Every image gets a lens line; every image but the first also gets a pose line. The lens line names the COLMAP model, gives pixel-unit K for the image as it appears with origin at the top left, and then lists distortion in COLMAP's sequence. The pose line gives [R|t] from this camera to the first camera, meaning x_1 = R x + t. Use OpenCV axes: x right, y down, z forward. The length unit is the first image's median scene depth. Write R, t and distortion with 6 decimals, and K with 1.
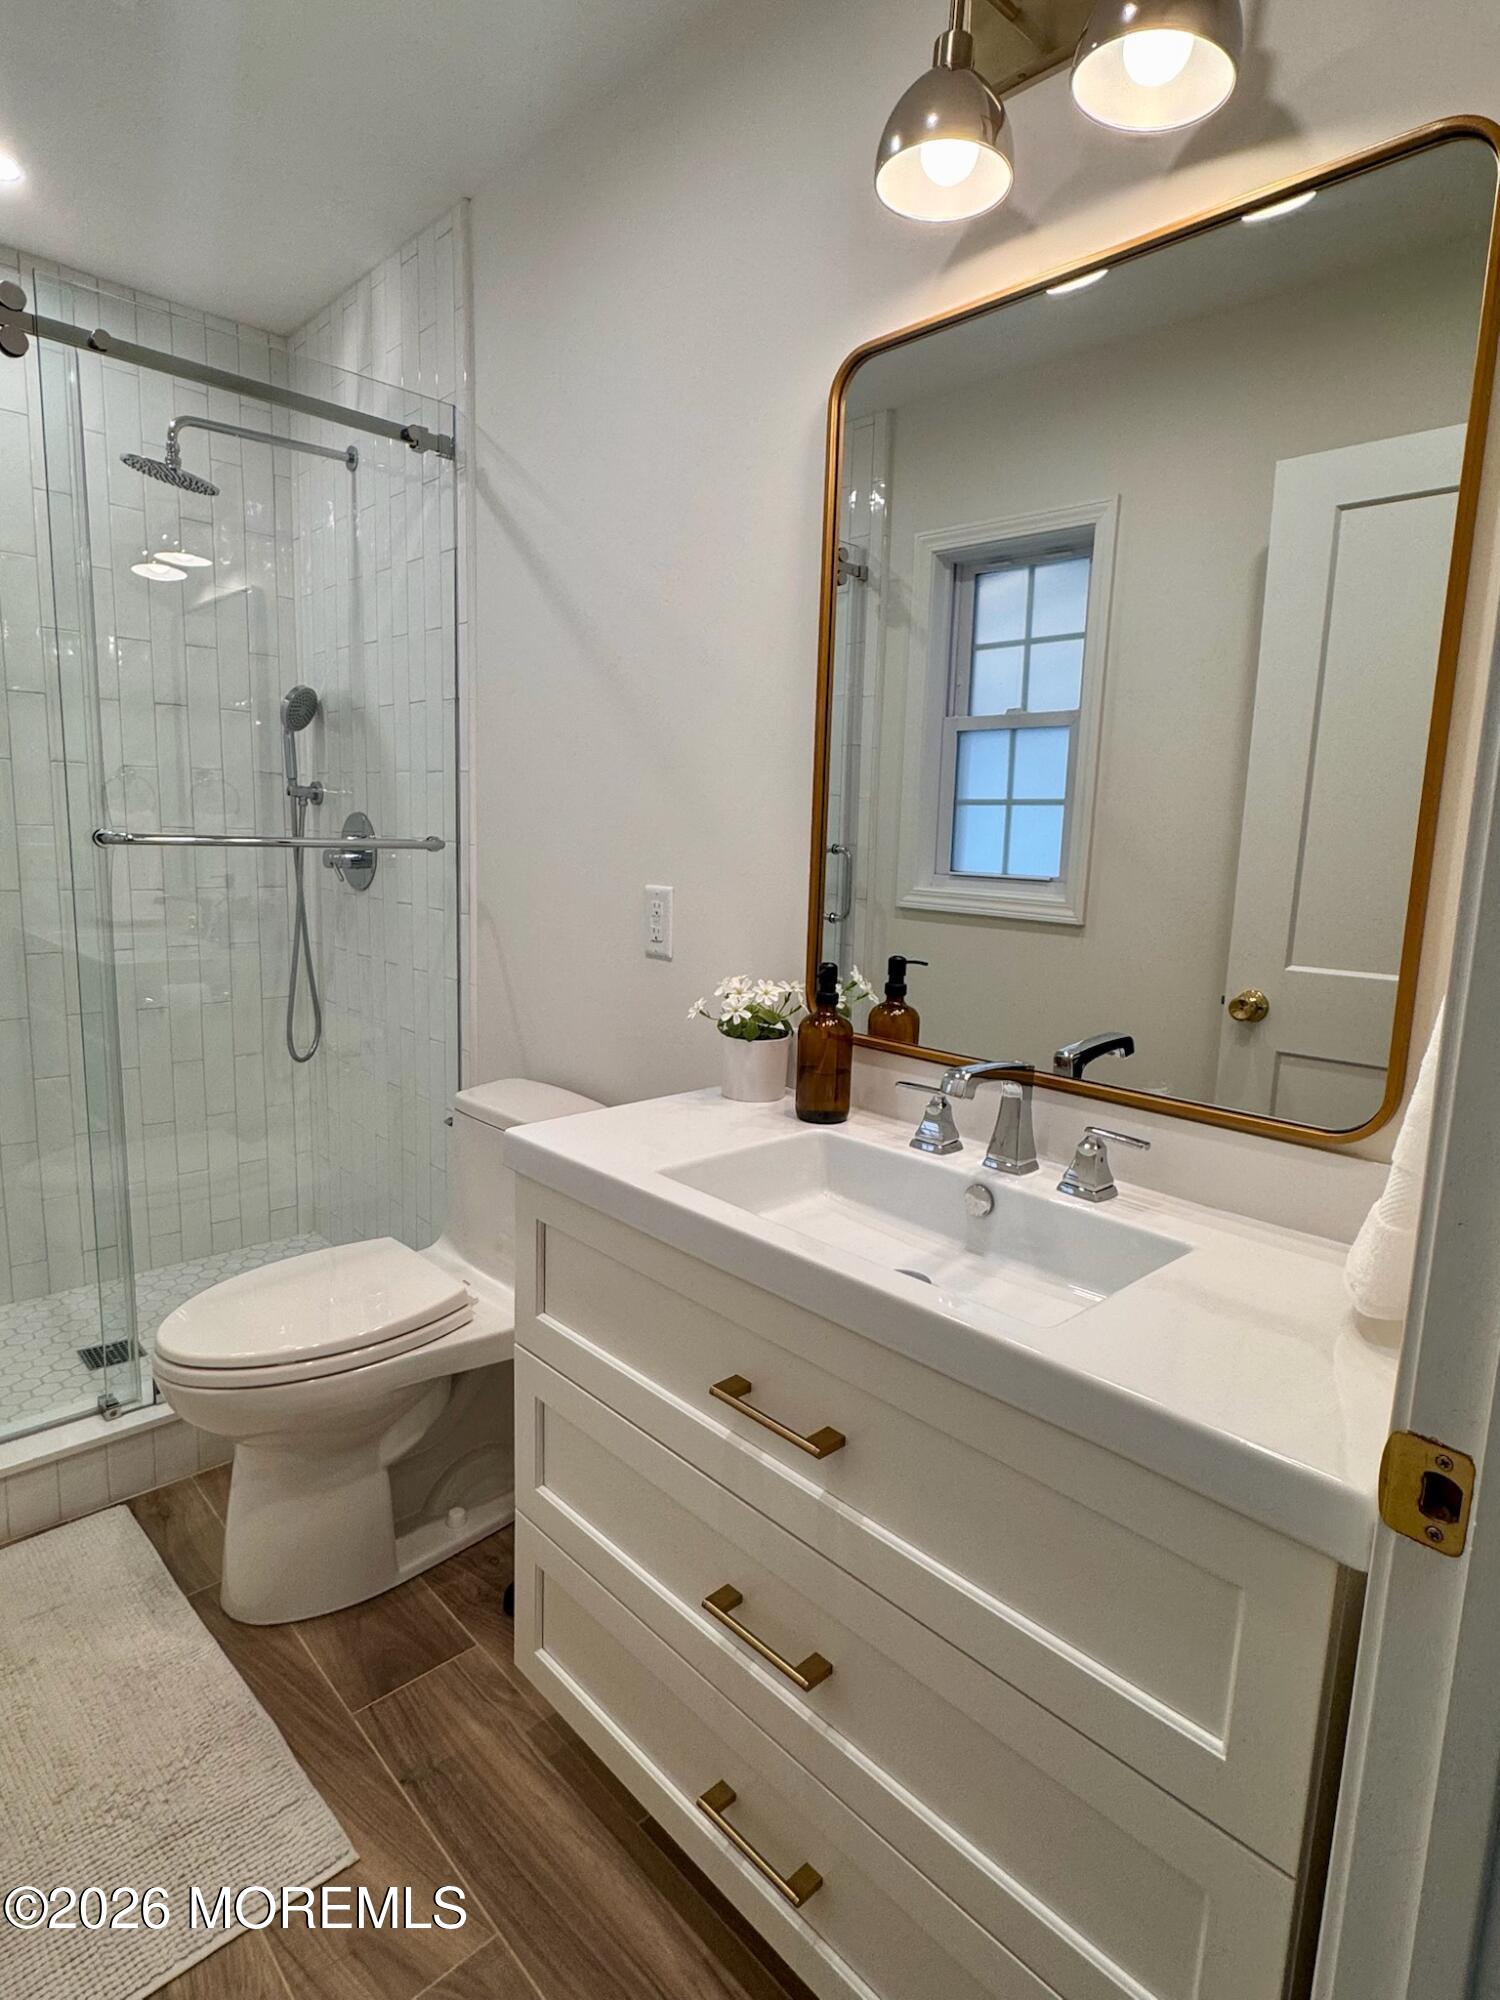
lens RADIAL K [[1041.1, 0, 752.1], [0, 1041.1, 995.6], [0, 0, 1]] dist [-0.020322, 0.000045]
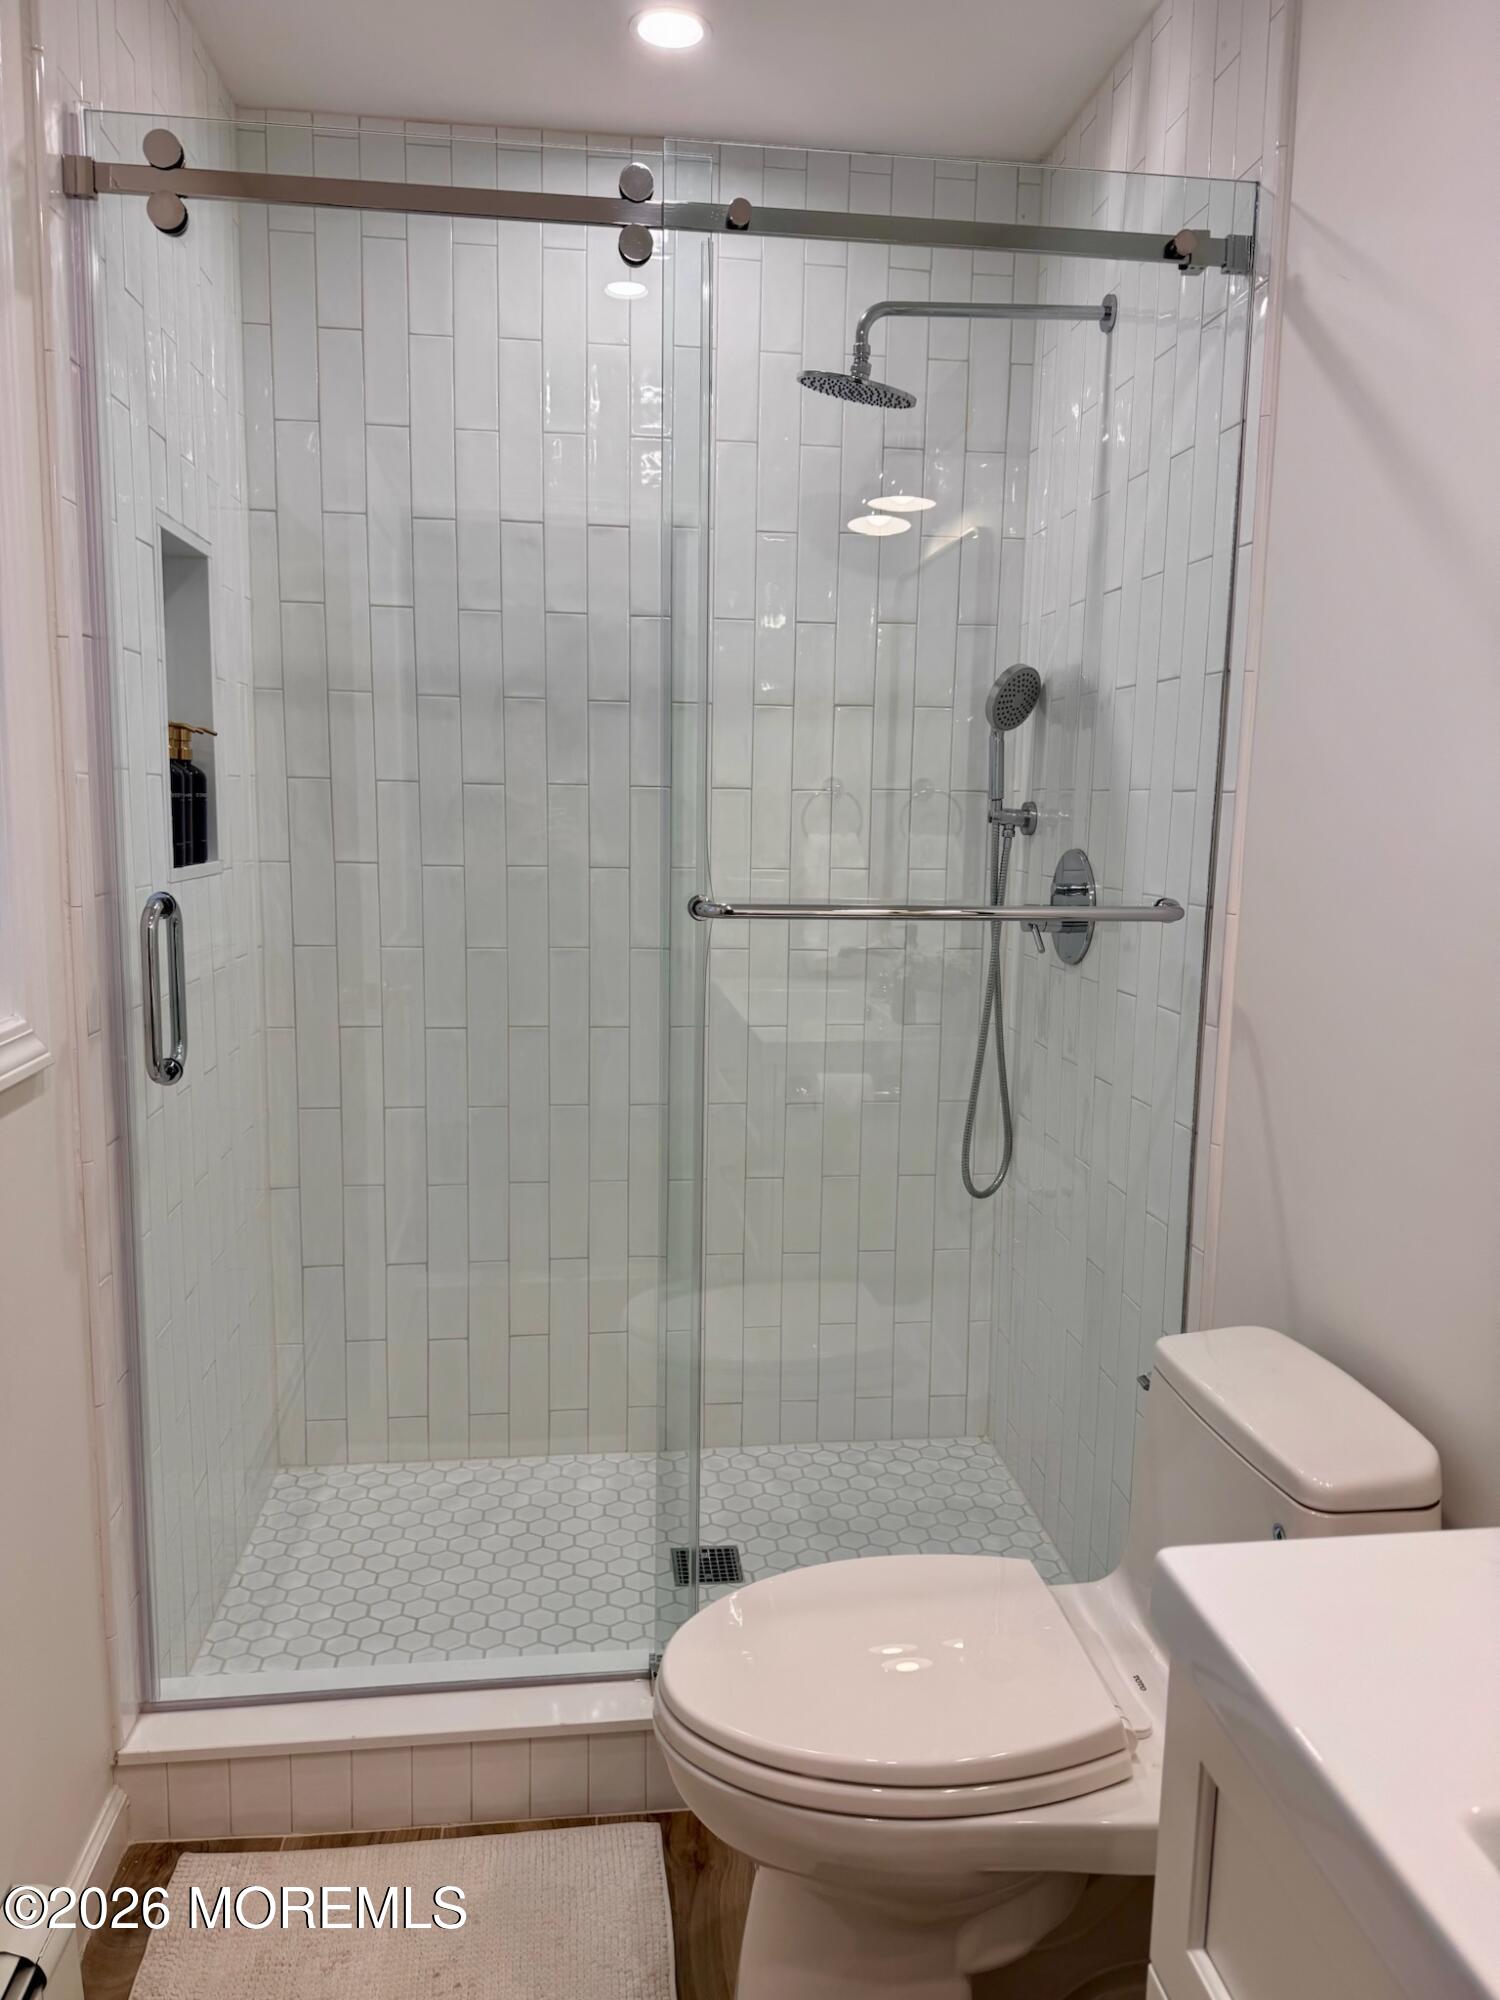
lens RADIAL K [[1413.9, 0, 750.1], [0, 1413.9, 1013.3], [0, 0, 1]] dist [0.057237, -0.054682]
pose [[0.802012, 0.065251, -0.593733, 0.000029], [-0.081285, 0.996691, -0.000263, -0.060582], [0.591751, 0.048472, 0.804662, 0.164600]]
